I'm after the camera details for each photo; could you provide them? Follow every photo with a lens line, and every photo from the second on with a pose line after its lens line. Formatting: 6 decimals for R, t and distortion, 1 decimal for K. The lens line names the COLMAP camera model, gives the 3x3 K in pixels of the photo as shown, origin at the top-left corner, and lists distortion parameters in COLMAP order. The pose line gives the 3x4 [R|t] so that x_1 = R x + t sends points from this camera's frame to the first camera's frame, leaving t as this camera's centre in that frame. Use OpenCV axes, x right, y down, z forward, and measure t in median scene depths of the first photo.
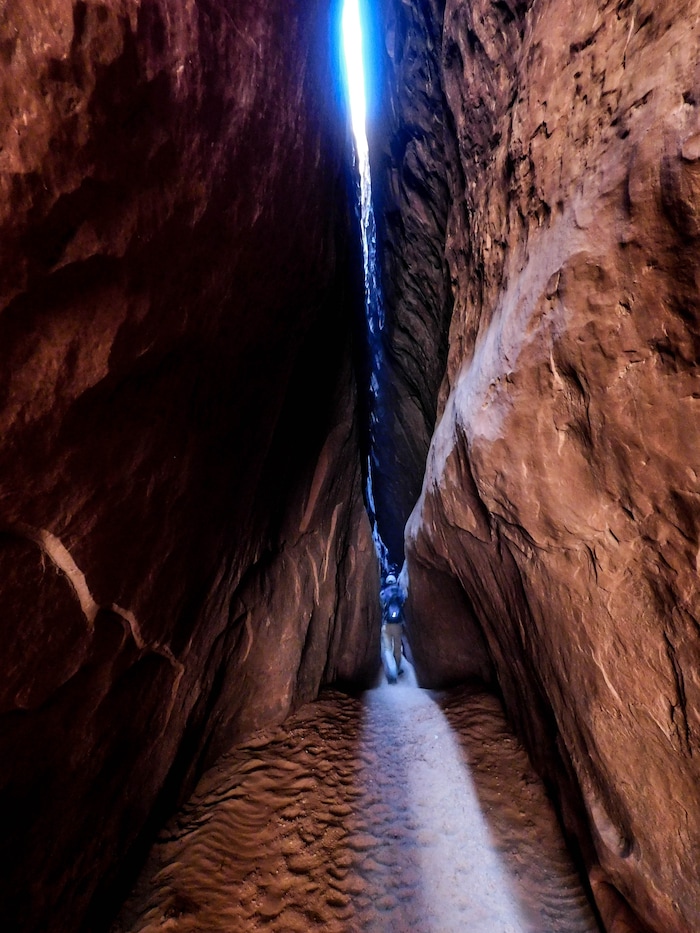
lens RADIAL K [[624.4, 0, 350.0], [0, 624.4, 466.5], [0, 0, 1]] dist [-0.073832, 0.063128]
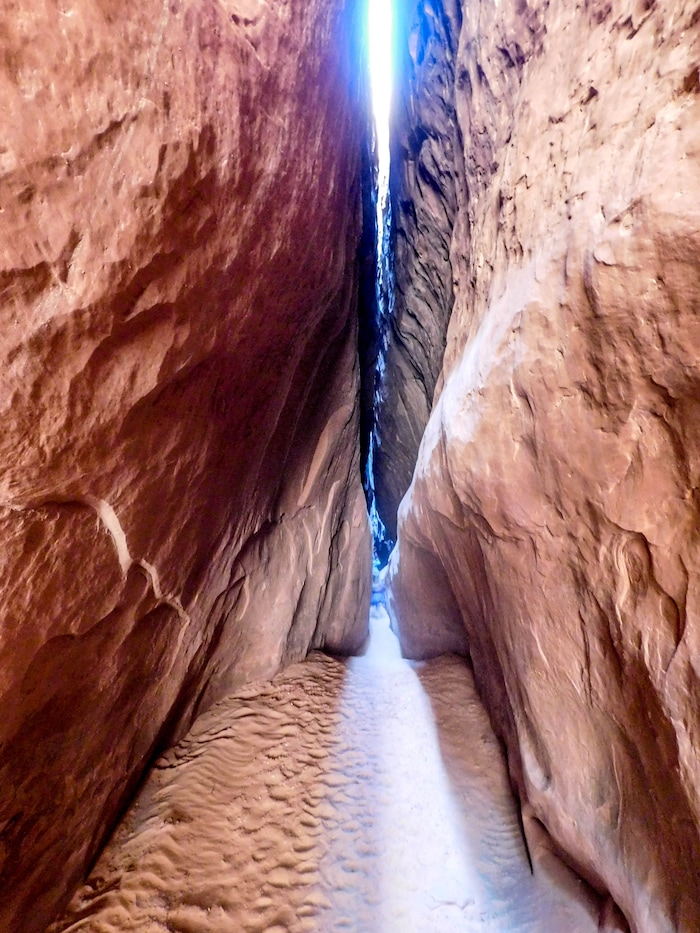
lens RADIAL K [[624.4, 0, 350.0], [0, 624.4, 466.5], [0, 0, 1]] dist [-0.073832, 0.063128]
pose [[0.997965, 0.063679, -0.003168, 0.017435], [-0.063493, 0.997117, 0.041545, -0.027784], [0.005804, -0.041259, 0.999132, -0.155448]]
